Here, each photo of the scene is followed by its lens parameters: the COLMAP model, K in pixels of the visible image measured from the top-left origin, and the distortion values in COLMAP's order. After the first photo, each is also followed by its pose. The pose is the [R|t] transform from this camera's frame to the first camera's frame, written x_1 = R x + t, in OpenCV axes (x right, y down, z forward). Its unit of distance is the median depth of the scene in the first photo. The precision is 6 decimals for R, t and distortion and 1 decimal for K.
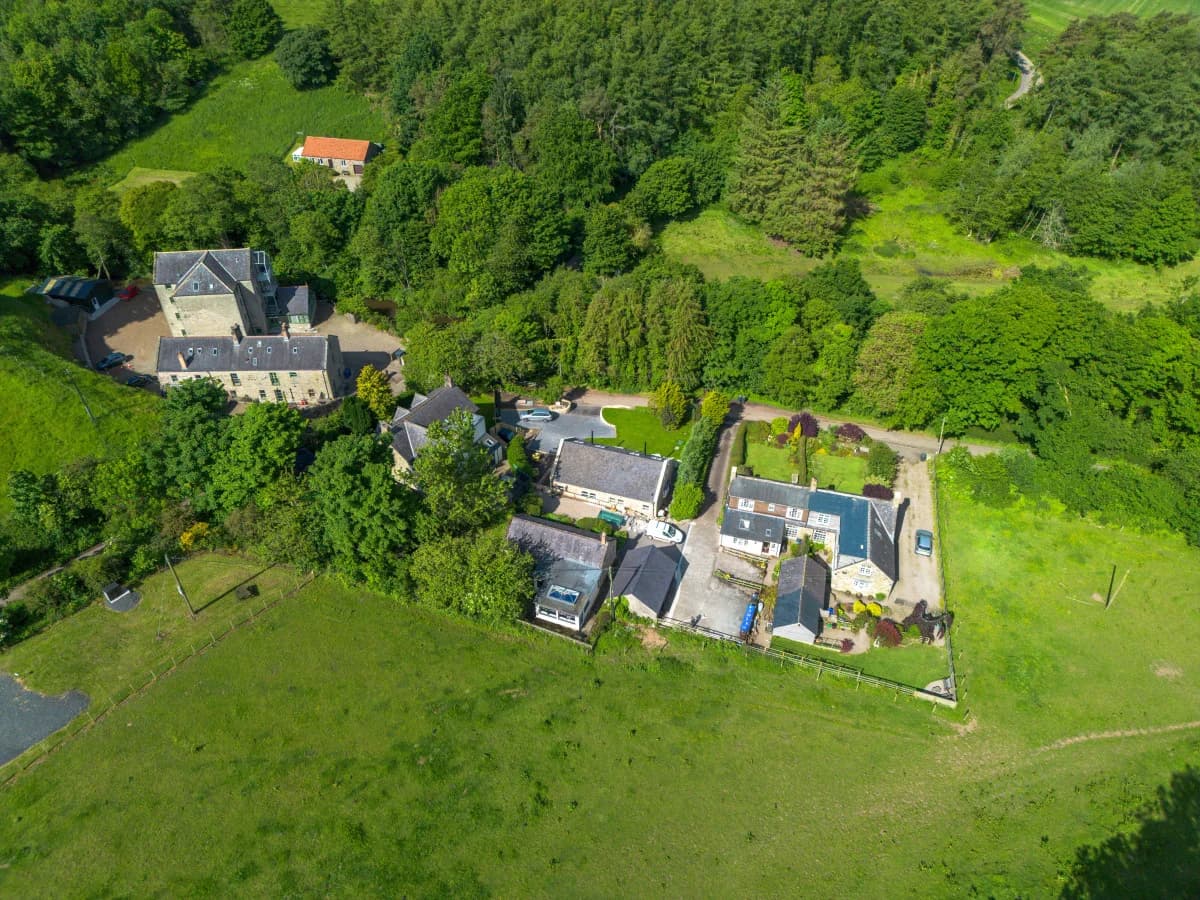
lens RADIAL K [[823.2, 0, 600.0], [0, 823.2, 450.0], [0, 0, 1]] dist [0.063115, -0.058446]
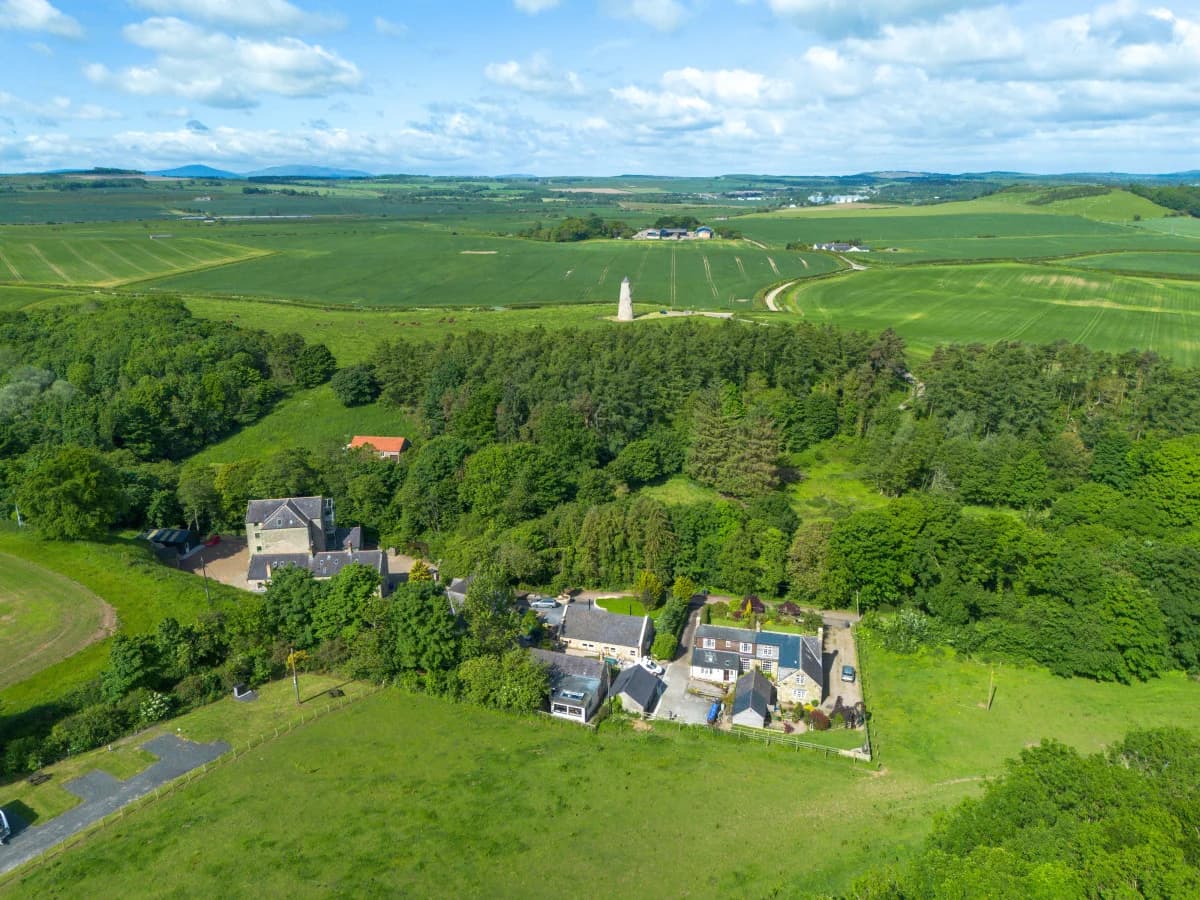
lens RADIAL K [[823.2, 0, 600.0], [0, 823.2, 450.0], [0, 0, 1]] dist [0.063115, -0.058446]
pose [[0.999492, -0.019605, 0.025136, -0.017073], [0.027748, 0.923210, -0.383292, 0.213346], [-0.015692, 0.383795, 0.923285, -0.248990]]
